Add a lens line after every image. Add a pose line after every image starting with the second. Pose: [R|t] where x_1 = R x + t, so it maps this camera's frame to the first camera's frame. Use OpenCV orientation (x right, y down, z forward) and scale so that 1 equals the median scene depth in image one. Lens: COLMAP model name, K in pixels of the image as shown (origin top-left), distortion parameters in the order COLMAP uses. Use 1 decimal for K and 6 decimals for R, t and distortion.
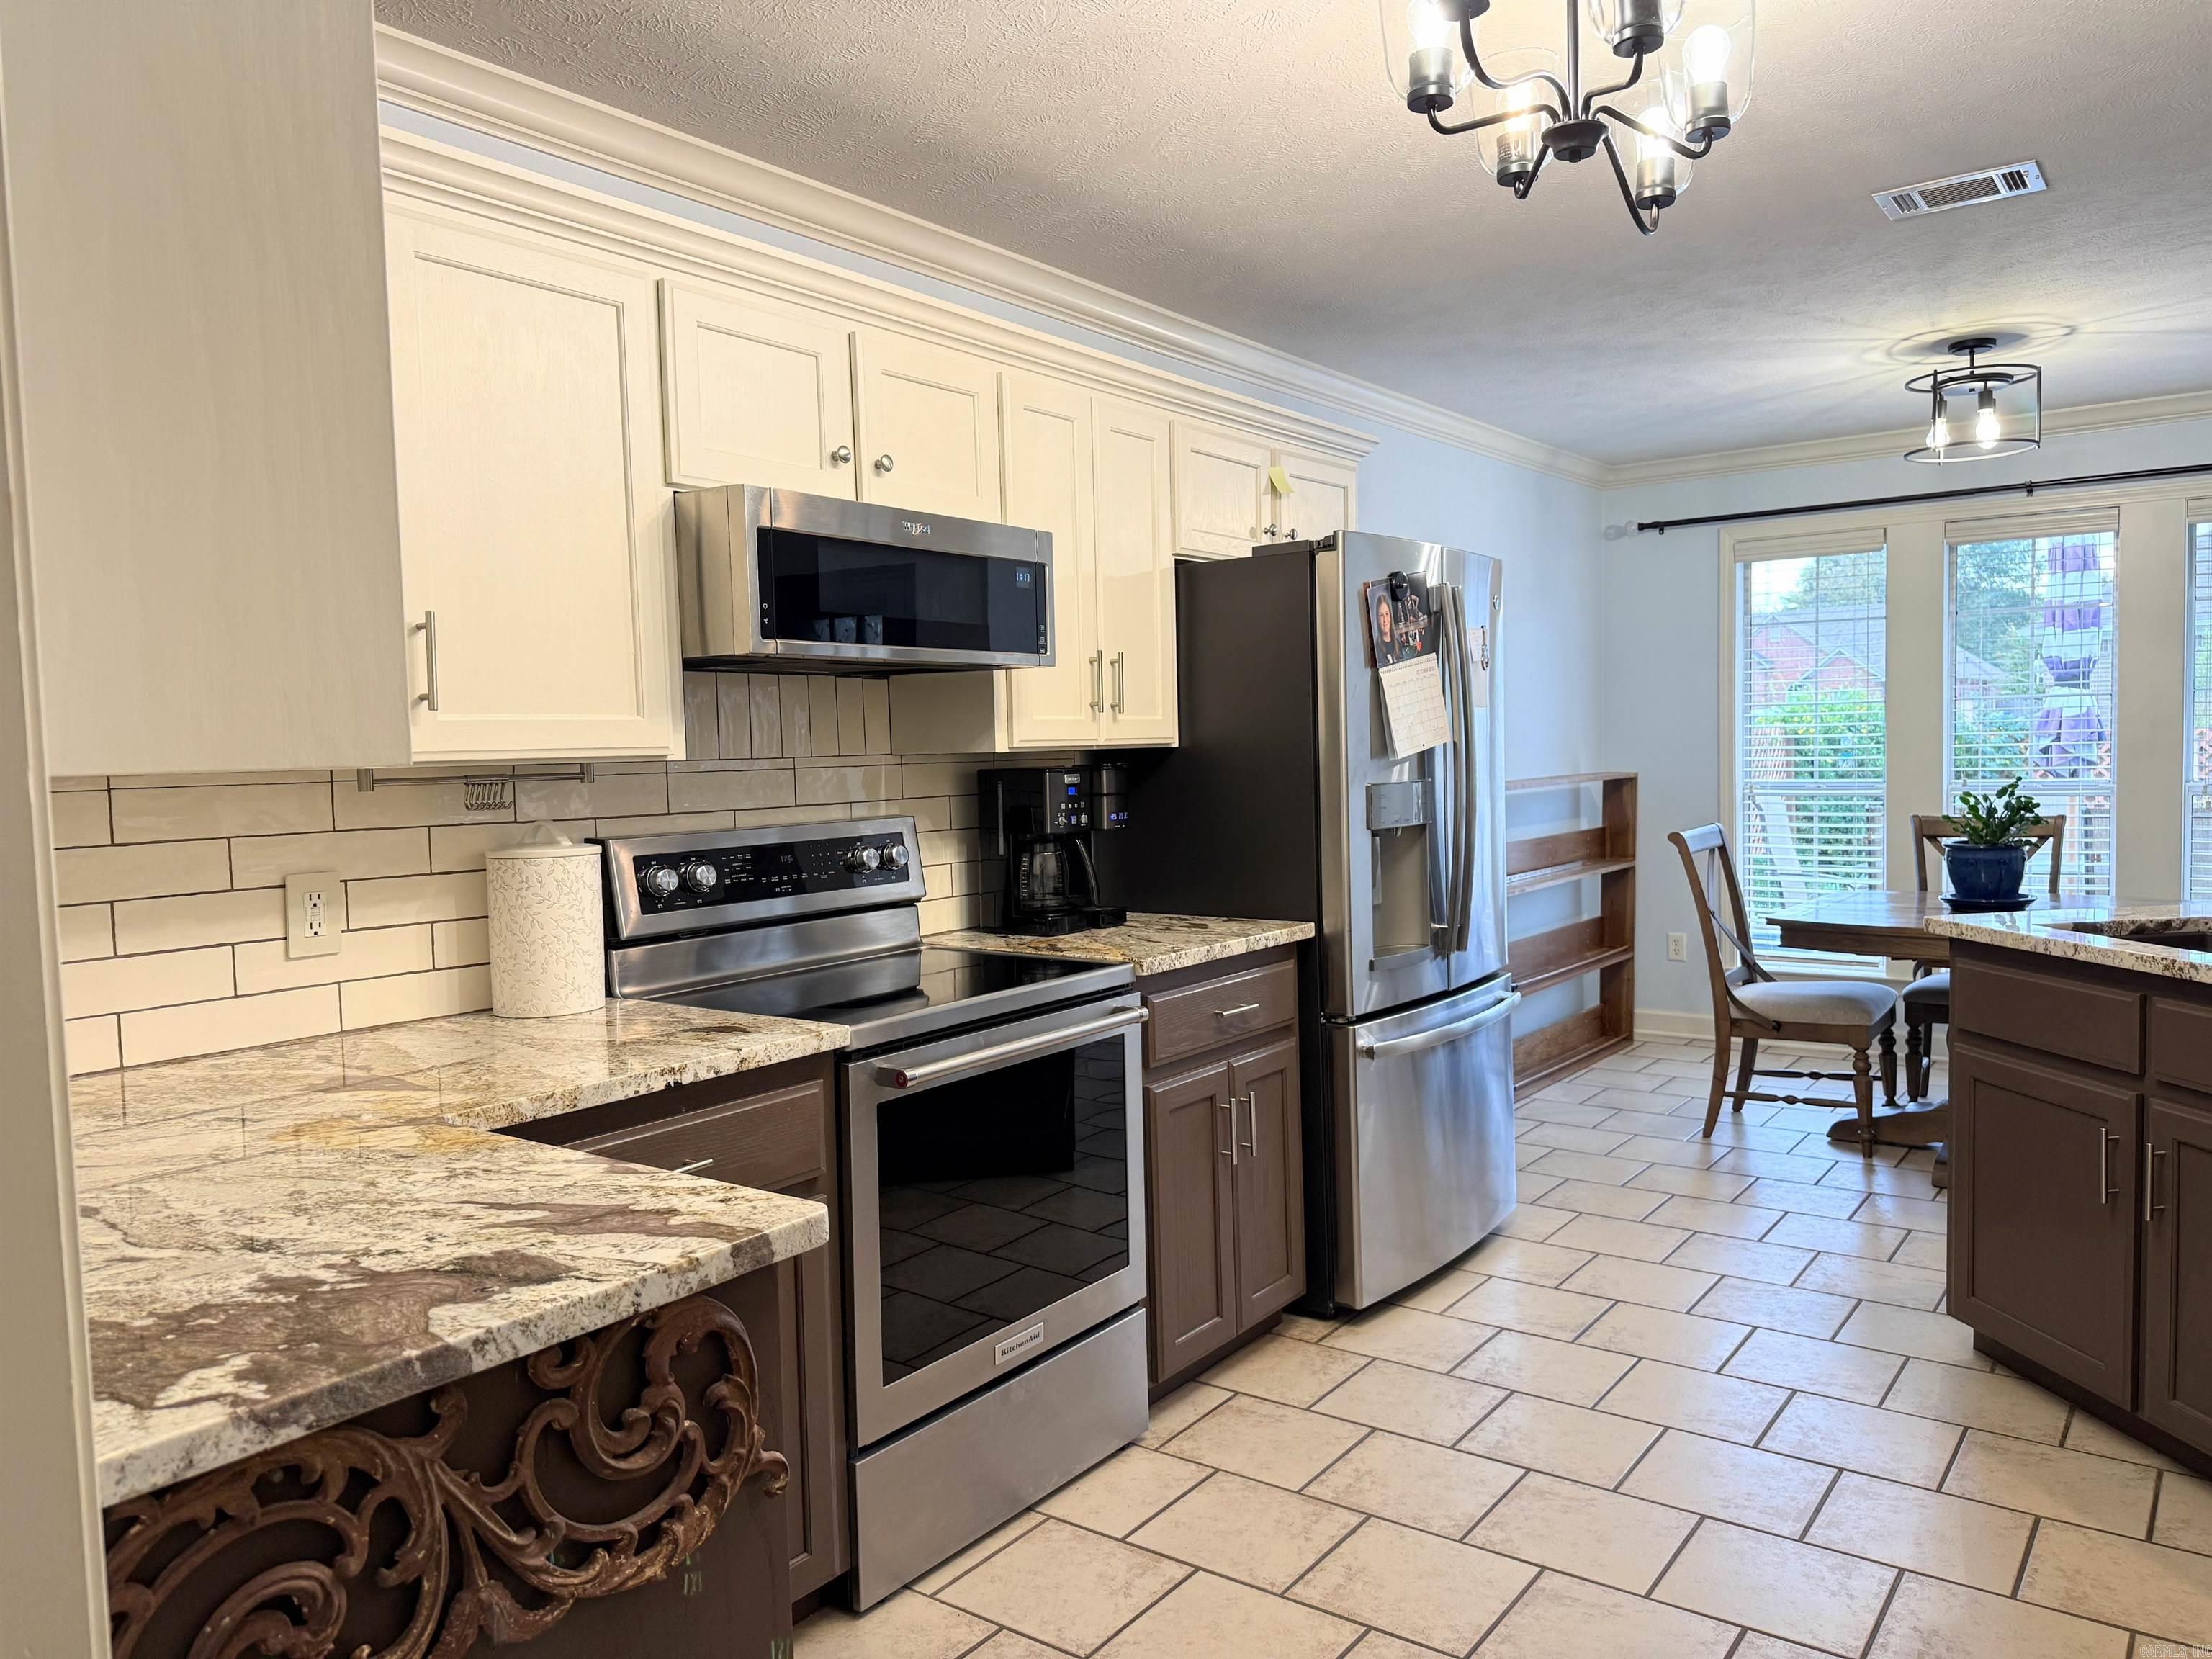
lens RADIAL K [[1536.9, 0, 1106.0], [0, 1536.9, 829.5], [0, 0, 1]] dist [0.095686, -0.142939]
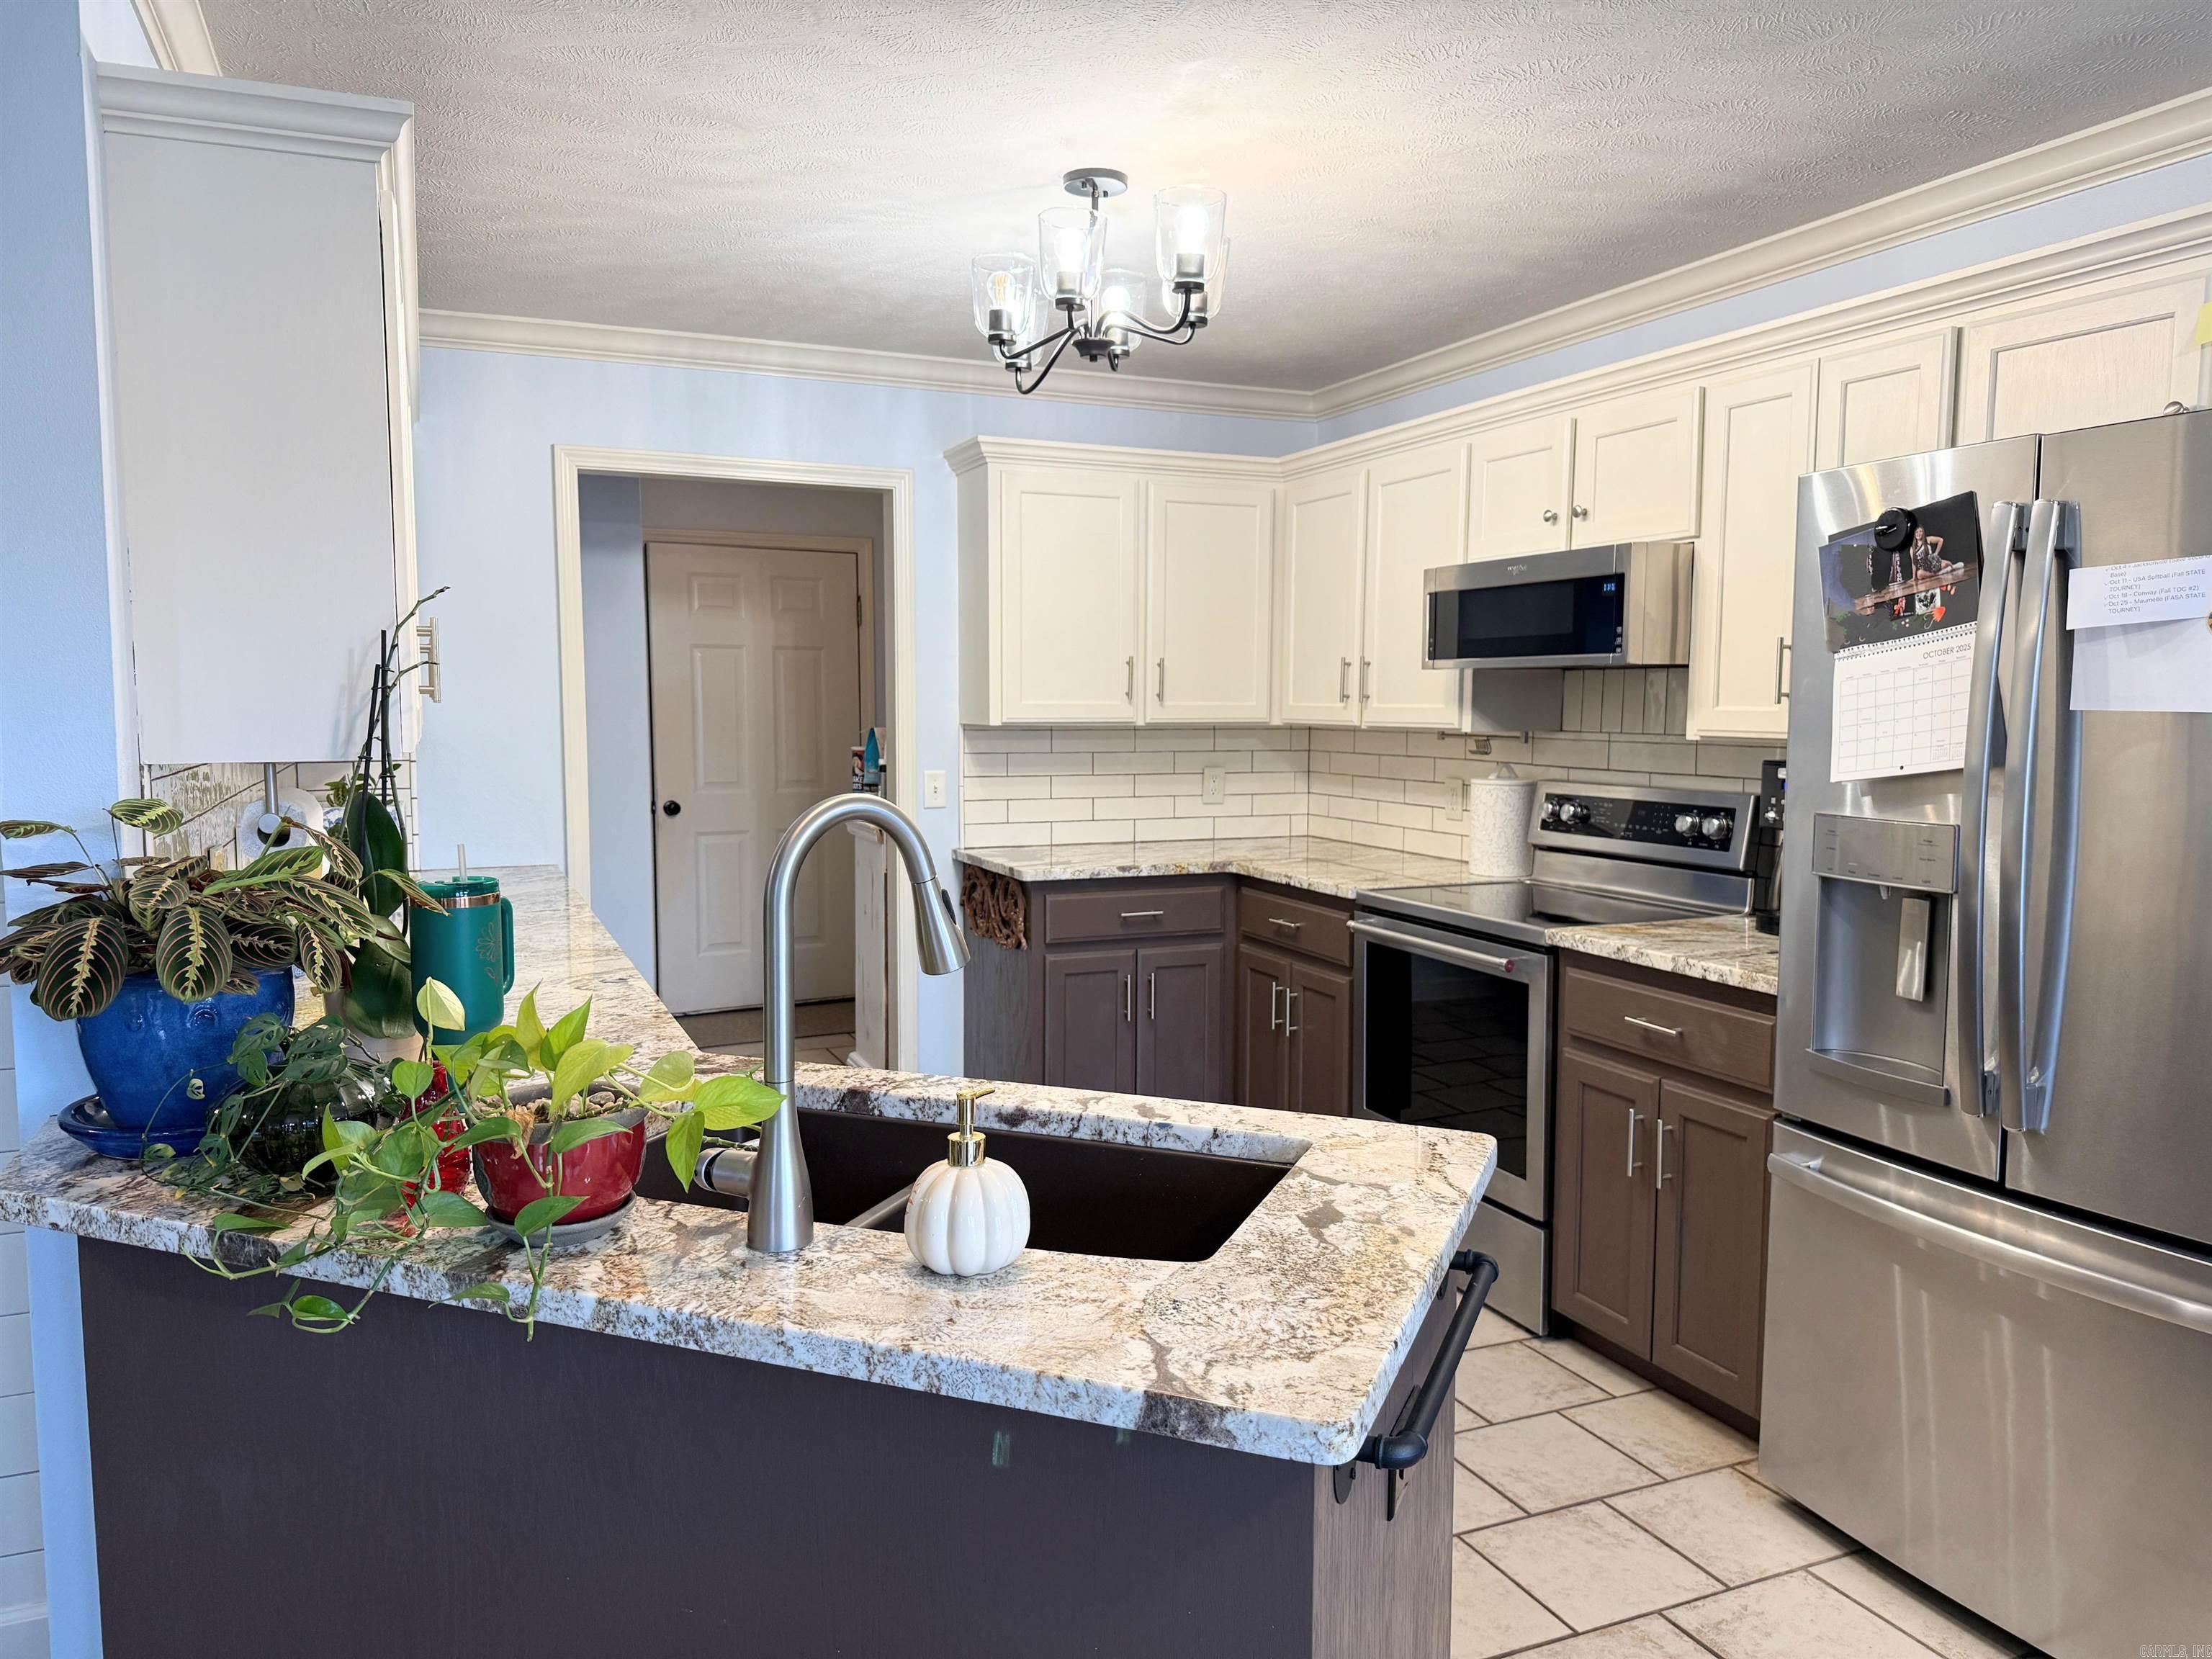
lens RADIAL K [[1588.5, 0, 1106.0], [0, 1588.5, 829.5], [0, 0, 1]] dist [-0.003253, -0.159435]
pose [[-0.509549, 0.098833, -0.854747, 1.151568], [-0.033852, 0.990310, 0.134689, -0.129945], [0.859775, 0.097565, -0.501266, 1.272670]]
